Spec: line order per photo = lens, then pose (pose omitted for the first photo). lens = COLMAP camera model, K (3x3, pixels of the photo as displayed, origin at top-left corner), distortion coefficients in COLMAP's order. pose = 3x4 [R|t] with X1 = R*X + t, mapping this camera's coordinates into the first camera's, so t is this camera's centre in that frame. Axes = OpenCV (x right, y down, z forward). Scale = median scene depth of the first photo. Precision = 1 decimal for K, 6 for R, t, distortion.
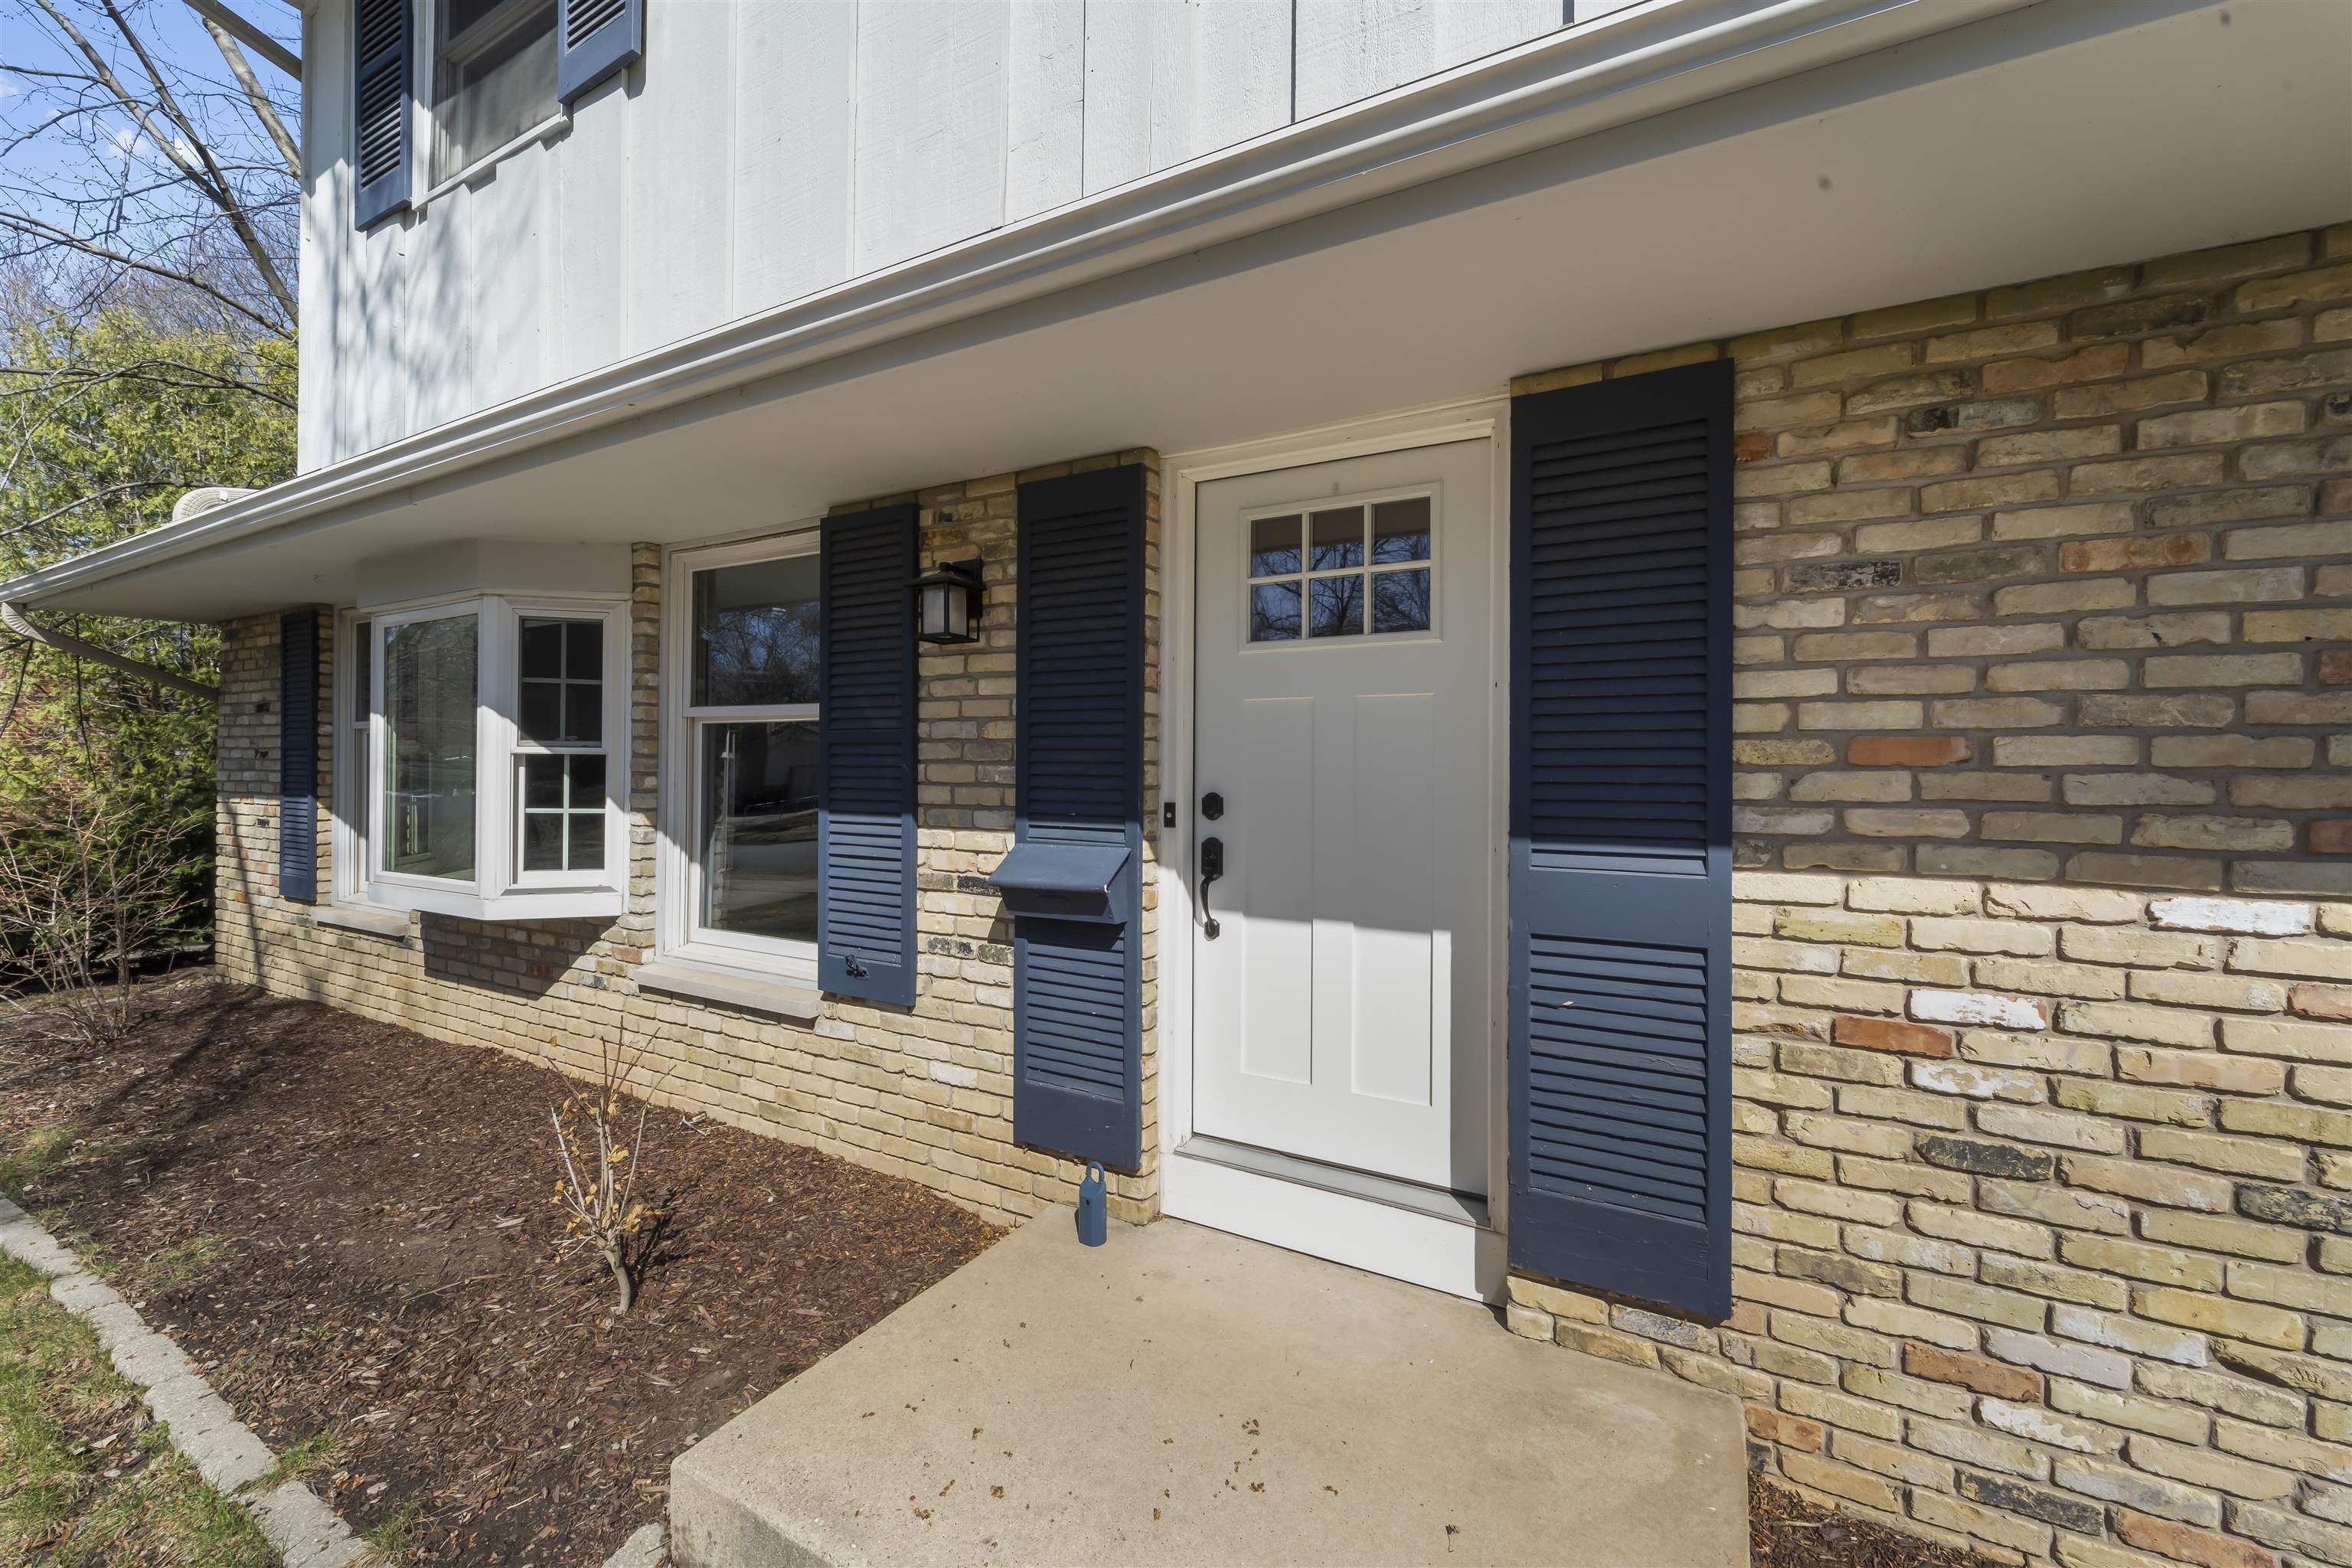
lens RADIAL K [[940.5, 0, 1184.4], [0, 940.5, 774.5], [0, 0, 1]] dist [0.000517, -0.000554]
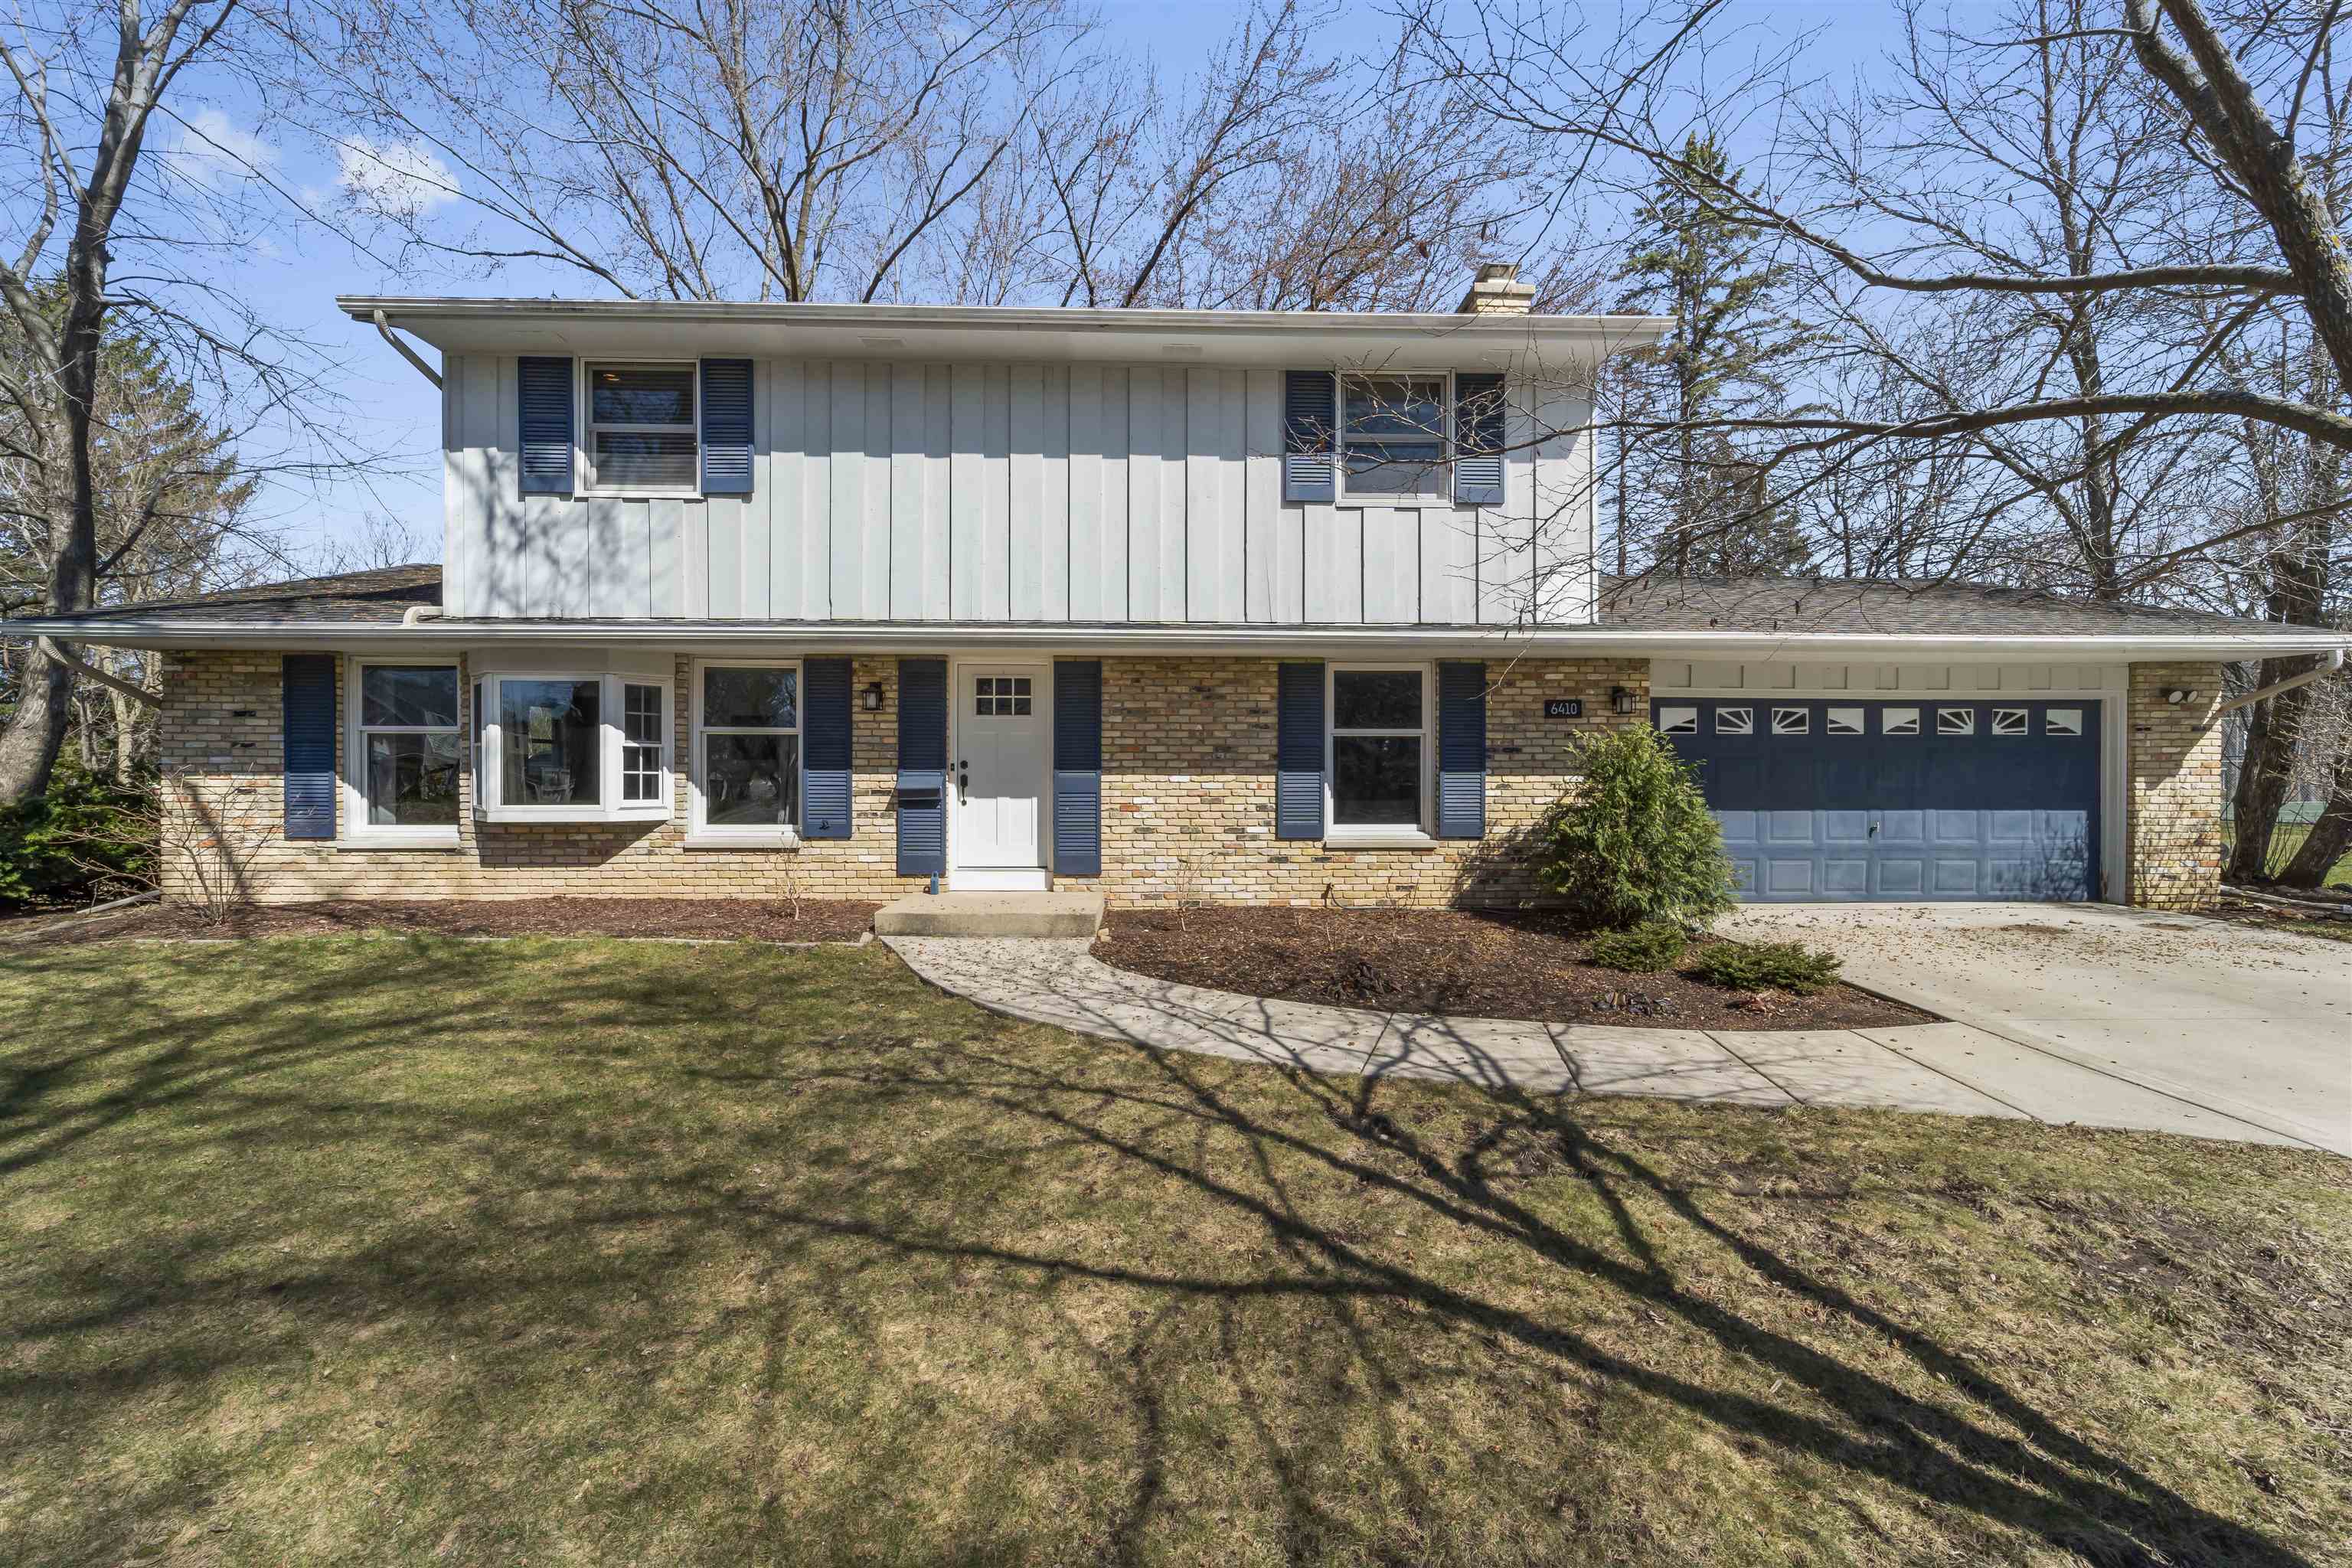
lens RADIAL K [[891.4, 0, 1163.6], [0, 891.4, 790.8], [0, 0, 1]] dist [-0.022787, -0.000606]
pose [[0.864850, -0.011463, 0.501899, -0.848714], [0.004995, 0.999886, 0.014230, 0.077004], [-0.502005, -0.009800, 0.864809, -1.853694]]
